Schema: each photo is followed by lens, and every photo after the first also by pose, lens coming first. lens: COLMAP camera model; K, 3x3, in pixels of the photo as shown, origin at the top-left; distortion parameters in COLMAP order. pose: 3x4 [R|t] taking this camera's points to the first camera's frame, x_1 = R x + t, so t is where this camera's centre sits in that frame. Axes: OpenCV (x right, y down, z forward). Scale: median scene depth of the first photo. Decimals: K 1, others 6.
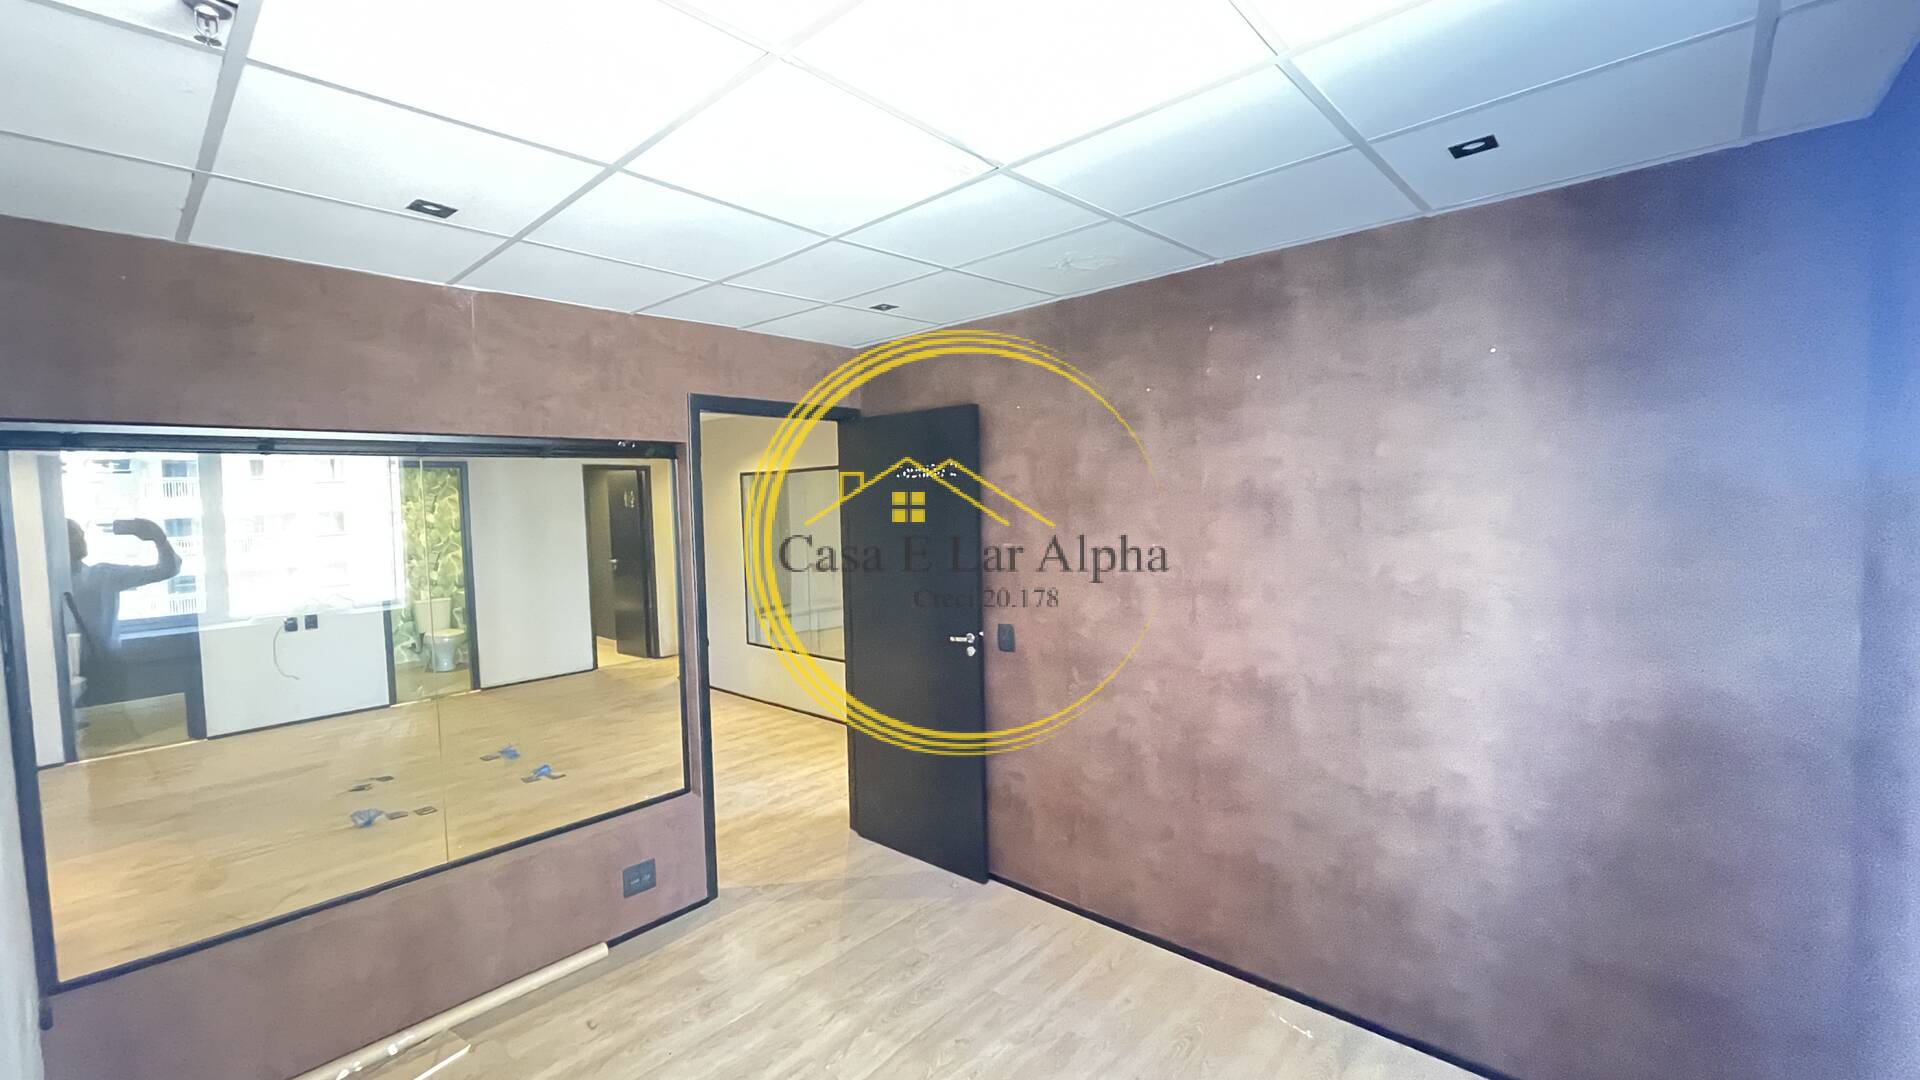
lens RADIAL K [[776.6, 0, 960.9], [0, 776.6, 541.8], [0, 0, 1]] dist [-0.006820, 0.003576]
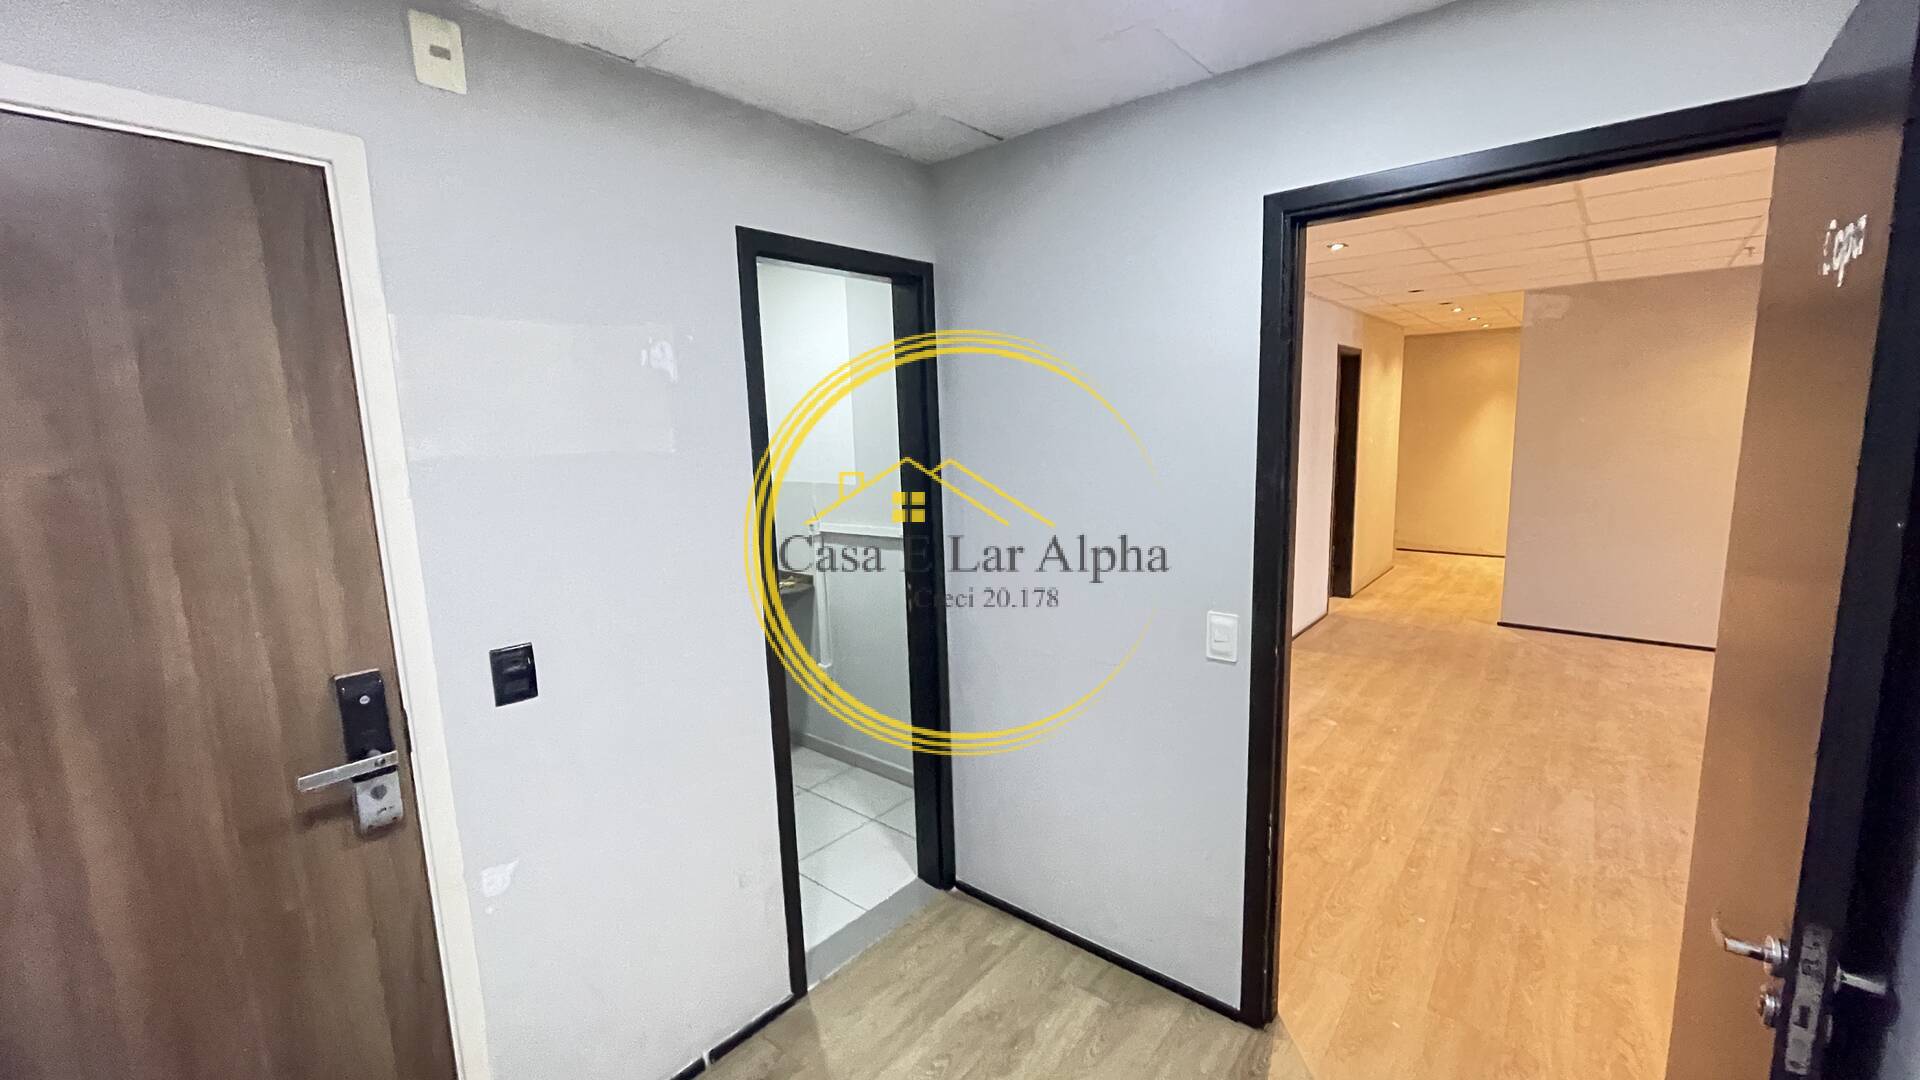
lens RADIAL K [[776.6, 0, 961.8], [0, 776.6, 540.1], [0, 0, 1]] dist [-0.006820, 0.003576]
pose [[0.999307, -0.010365, 0.035761, -1.101276], [0.006933, 0.995472, 0.094799, 0.018959], [-0.036582, -0.094485, 0.994854, 0.309973]]
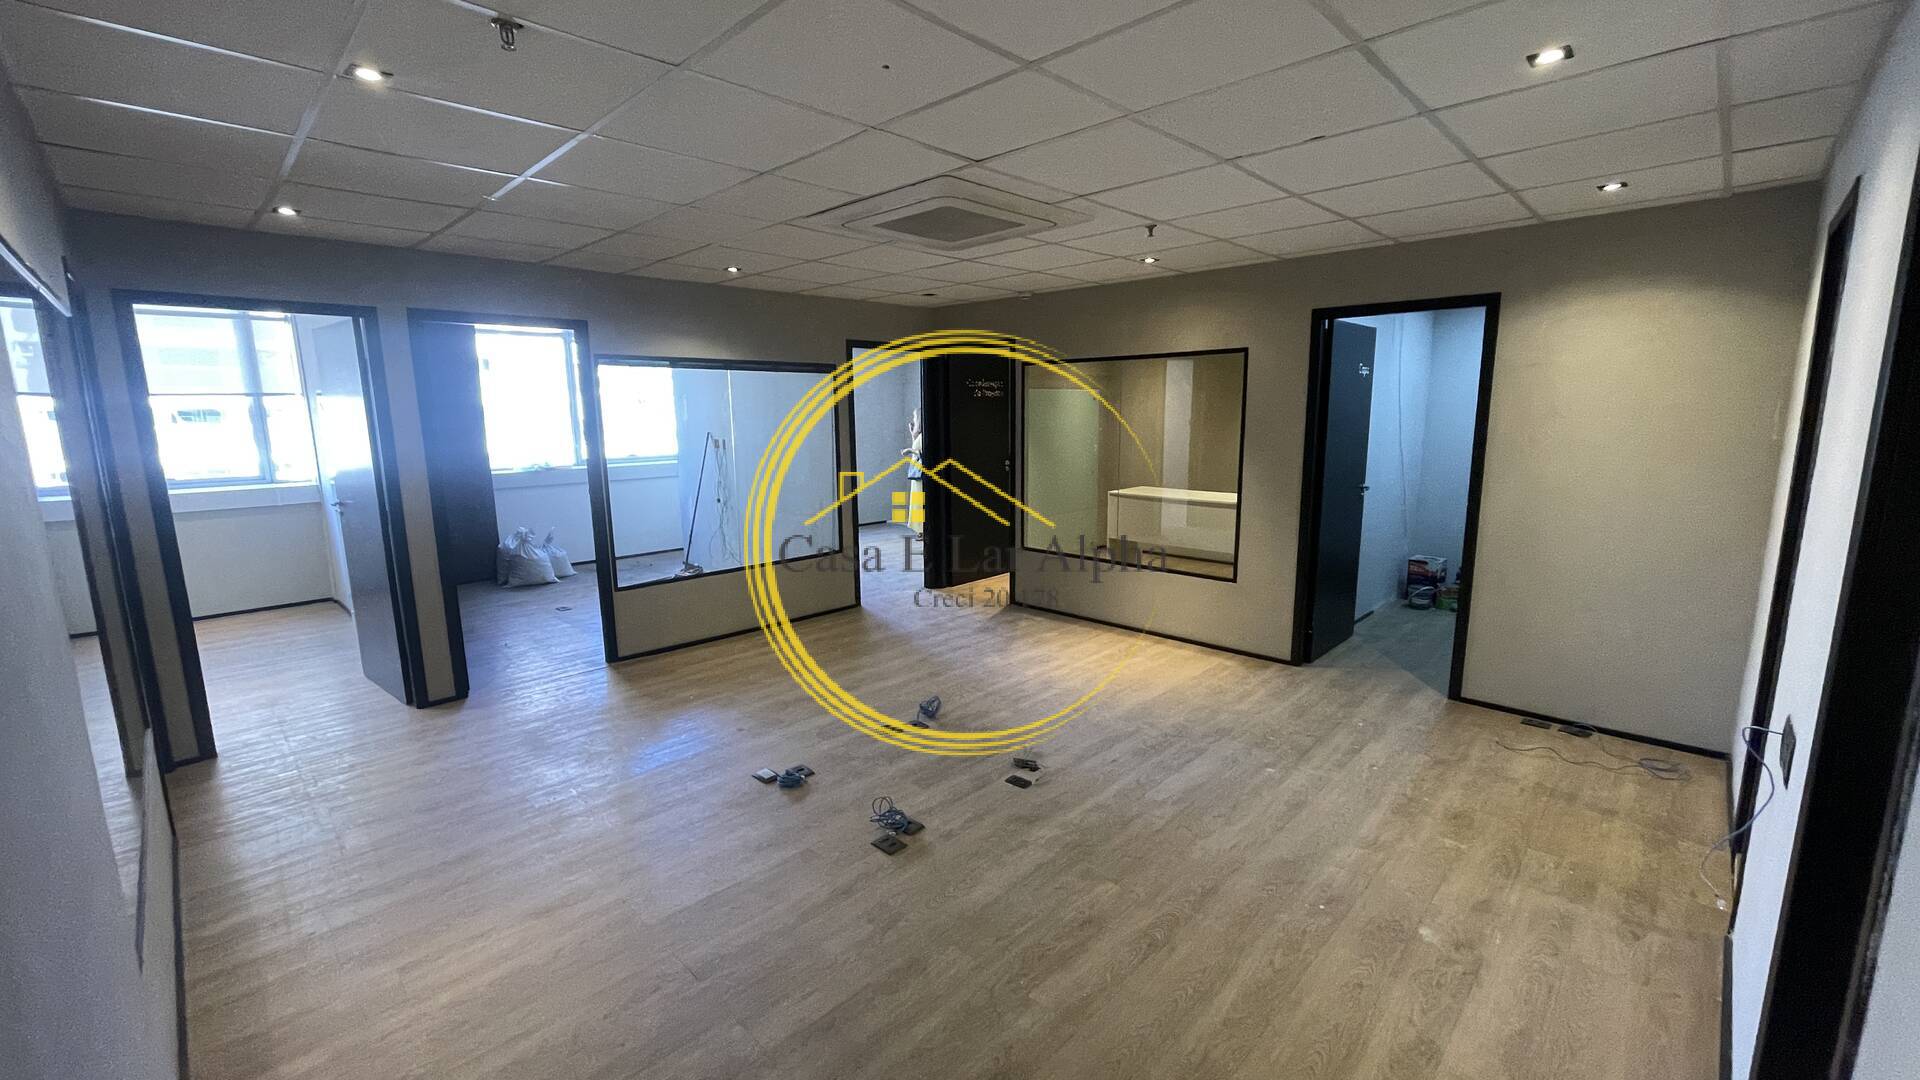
lens RADIAL K [[776.6, 0, 956.8], [0, 776.6, 542.2], [0, 0, 1]] dist [-0.006820, 0.003576]
pose [[-0.998350, 0.029842, 0.049062, -0.567449], [0.040192, 0.973336, 0.225836, -0.042190], [-0.041014, 0.227435, -0.972929, 1.259012]]
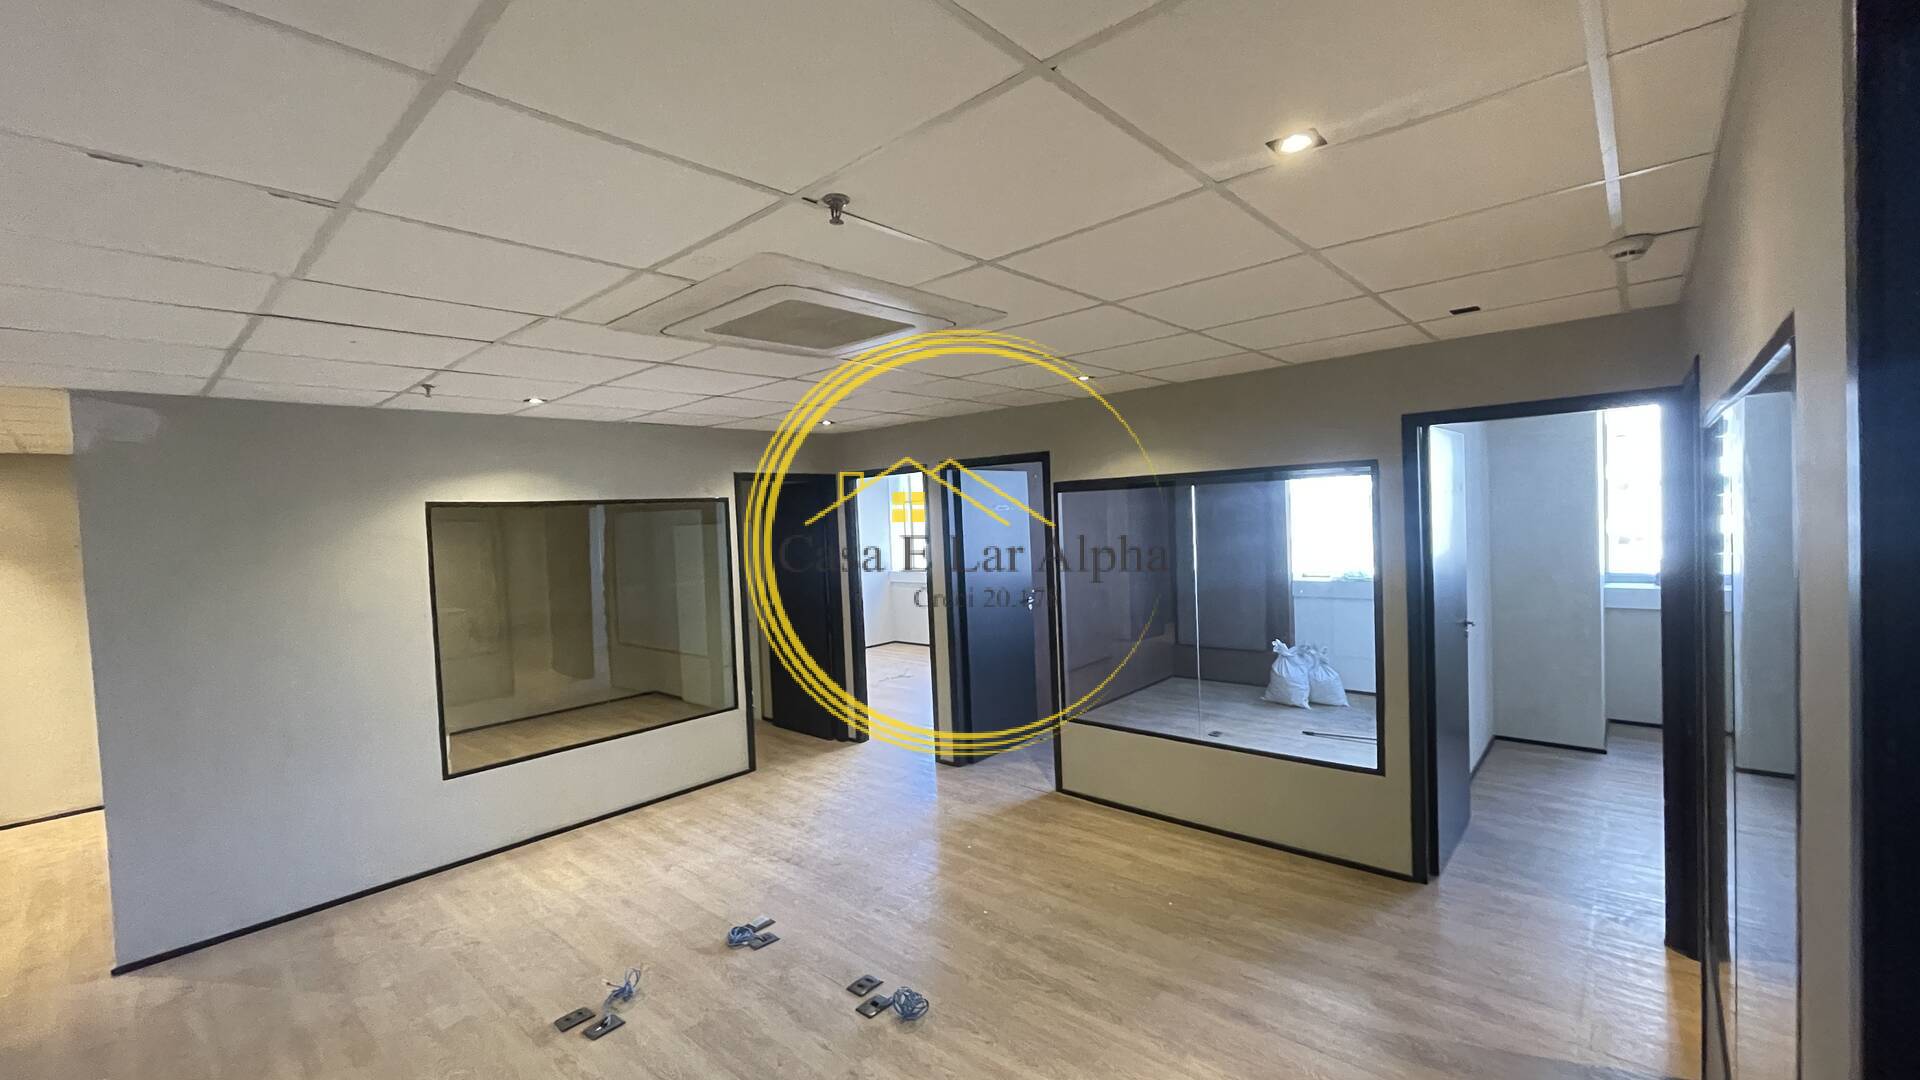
lens RADIAL K [[776.6, 0, 955.3], [0, 776.6, 538.3], [0, 0, 1]] dist [-0.006820, 0.003576]
pose [[-0.003648, -0.004384, 0.999984, -0.943635], [0.098762, 0.995100, 0.004723, -0.022842], [-0.995104, 0.098778, -0.003197, 0.614398]]
